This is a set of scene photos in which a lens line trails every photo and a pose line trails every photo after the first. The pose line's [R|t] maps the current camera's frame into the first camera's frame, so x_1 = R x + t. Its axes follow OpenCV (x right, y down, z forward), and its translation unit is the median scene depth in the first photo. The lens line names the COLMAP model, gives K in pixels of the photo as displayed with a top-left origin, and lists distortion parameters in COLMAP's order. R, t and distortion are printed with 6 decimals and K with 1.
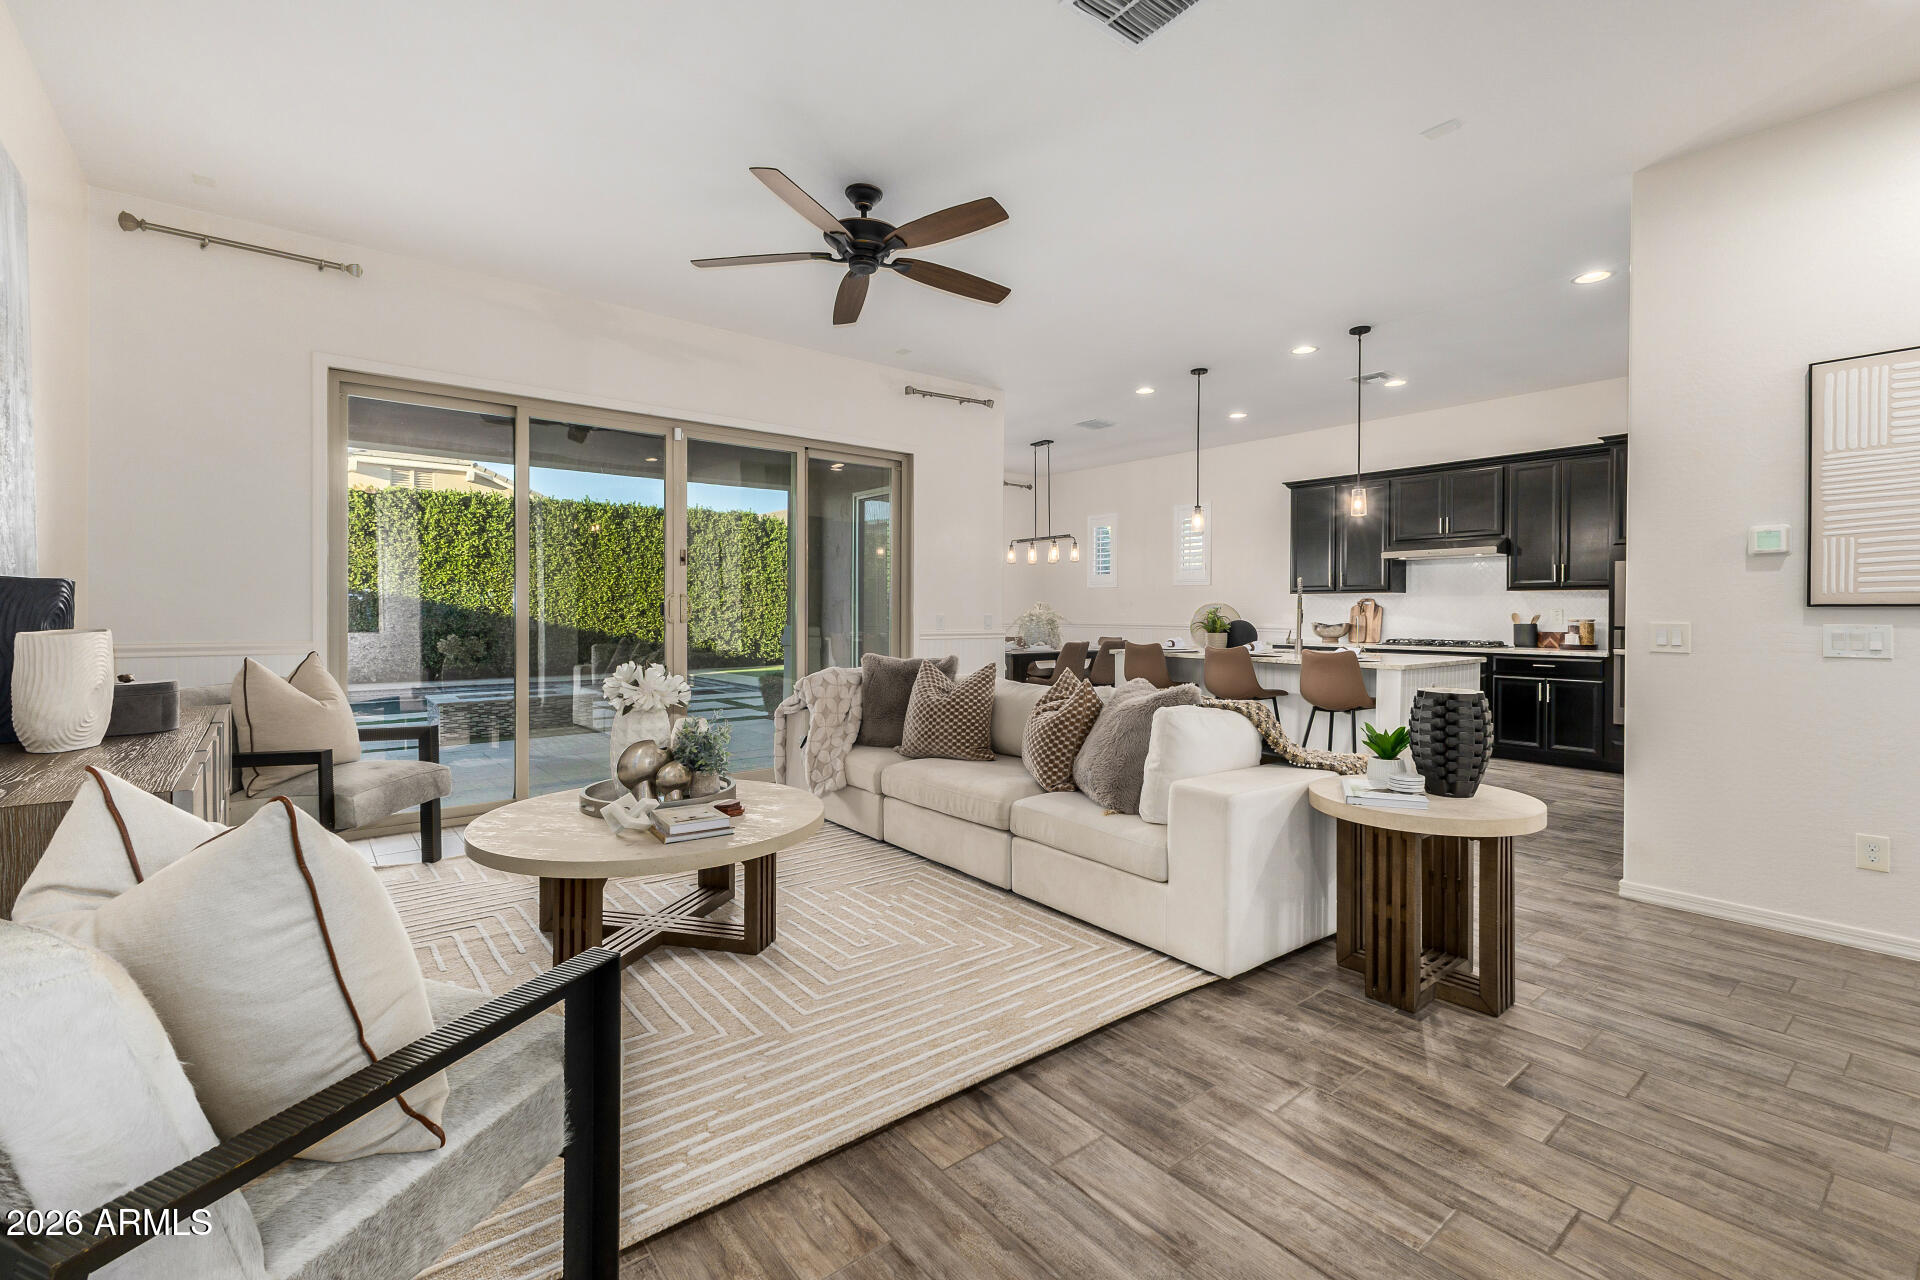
lens RADIAL K [[834.7, 0, 967.3], [0, 834.7, 608.4], [0, 0, 1]] dist [0.008964, -0.002666]
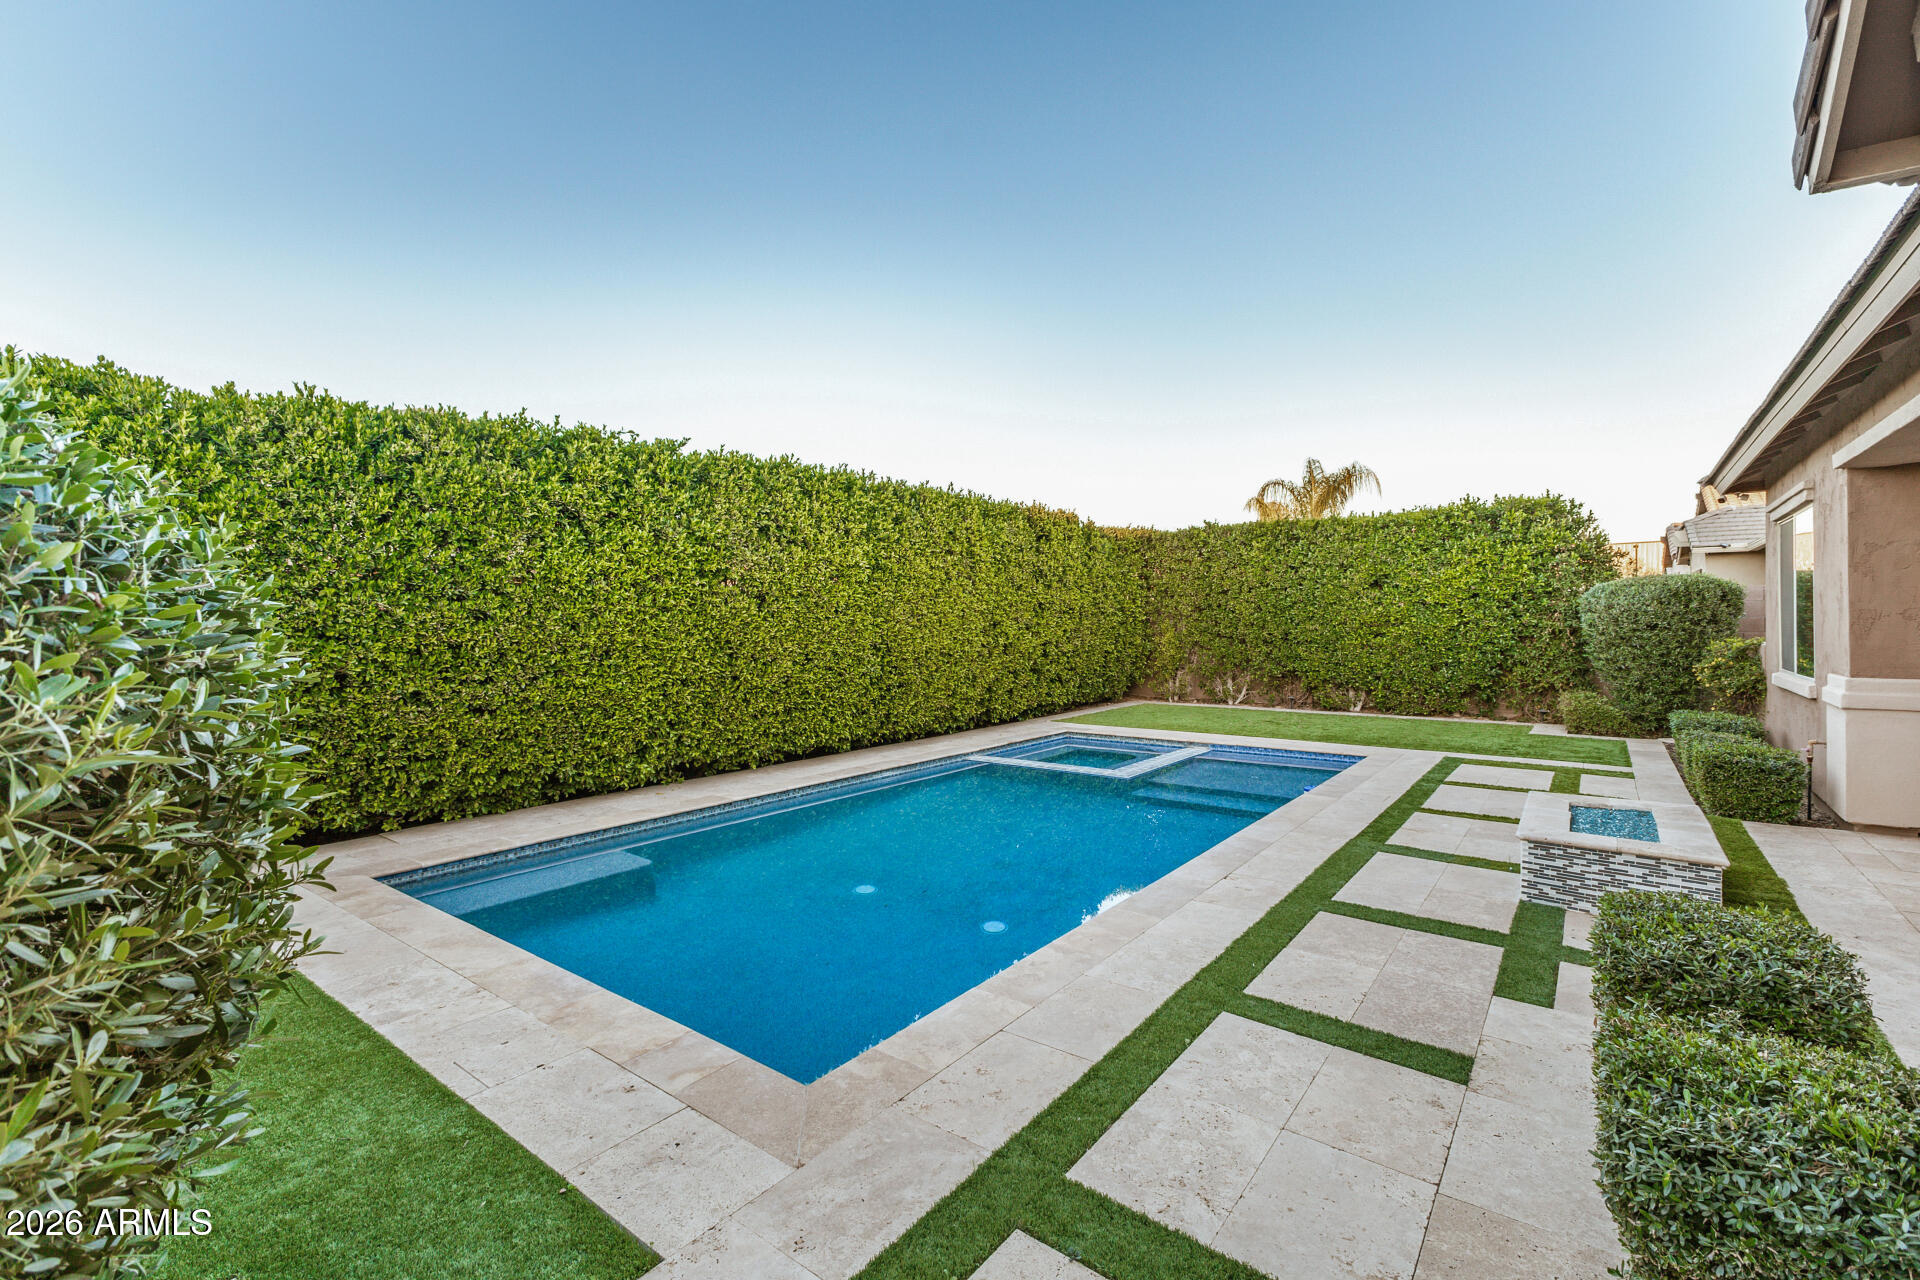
lens RADIAL K [[834.7, 0, 962.2], [0, 834.7, 629.6], [0, 0, 1]] dist [0.008964, -0.002666]
pose [[0.970221, -0.010705, 0.241986, -0.729191], [0.008806, 0.999921, 0.008929, -0.020839], [-0.242062, -0.006532, 0.970239, 0.370410]]
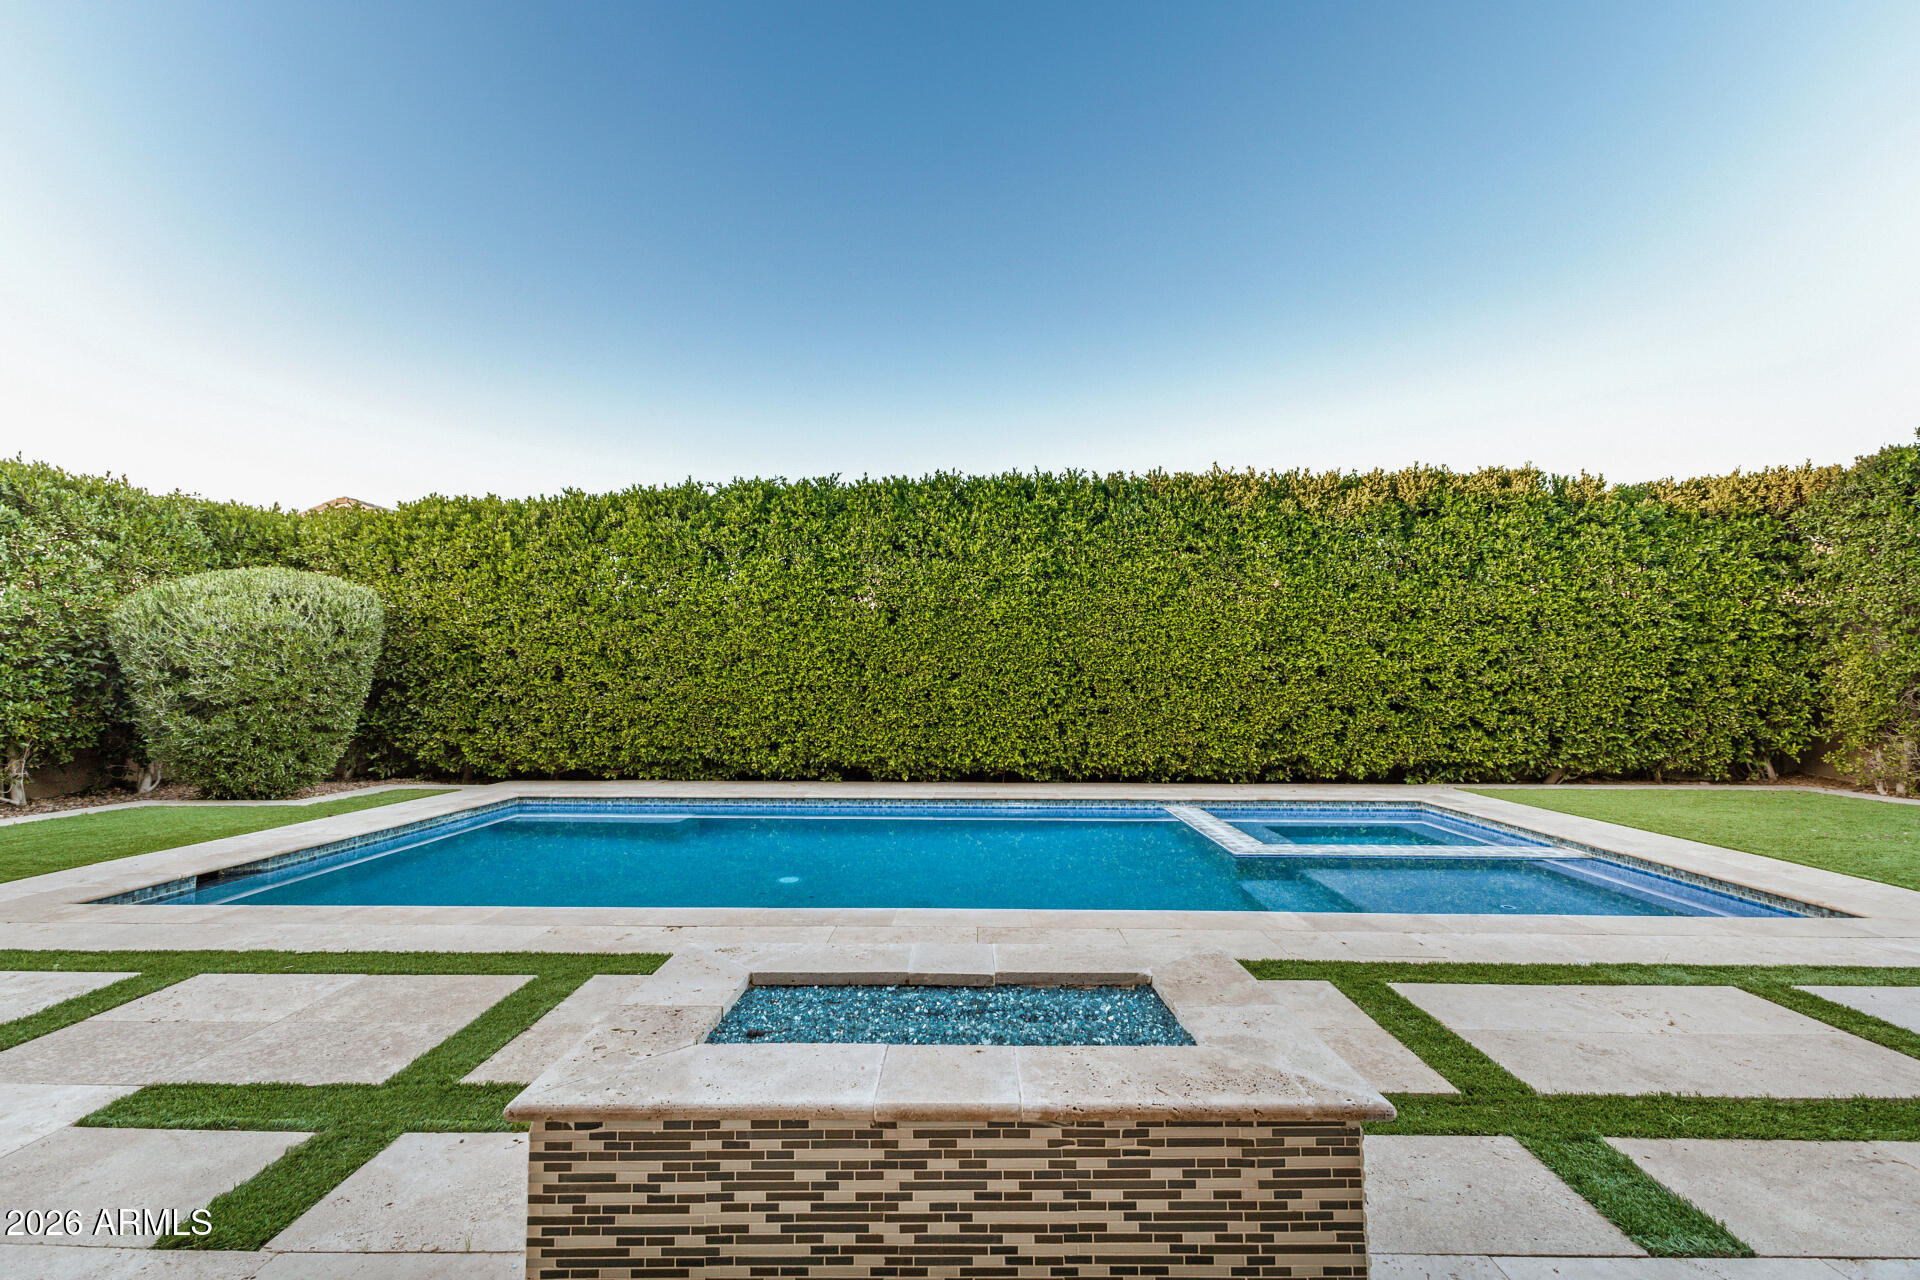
lens RADIAL K [[834.7, 0, 972.6], [0, 834.7, 634.1], [0, 0, 1]] dist [0.008964, -0.002666]
pose [[0.770739, -0.040430, -0.635867, -0.269505], [0.000220, 0.998002, -0.063189, 0.017488], [0.637151, 0.048563, 0.769207, 0.554946]]
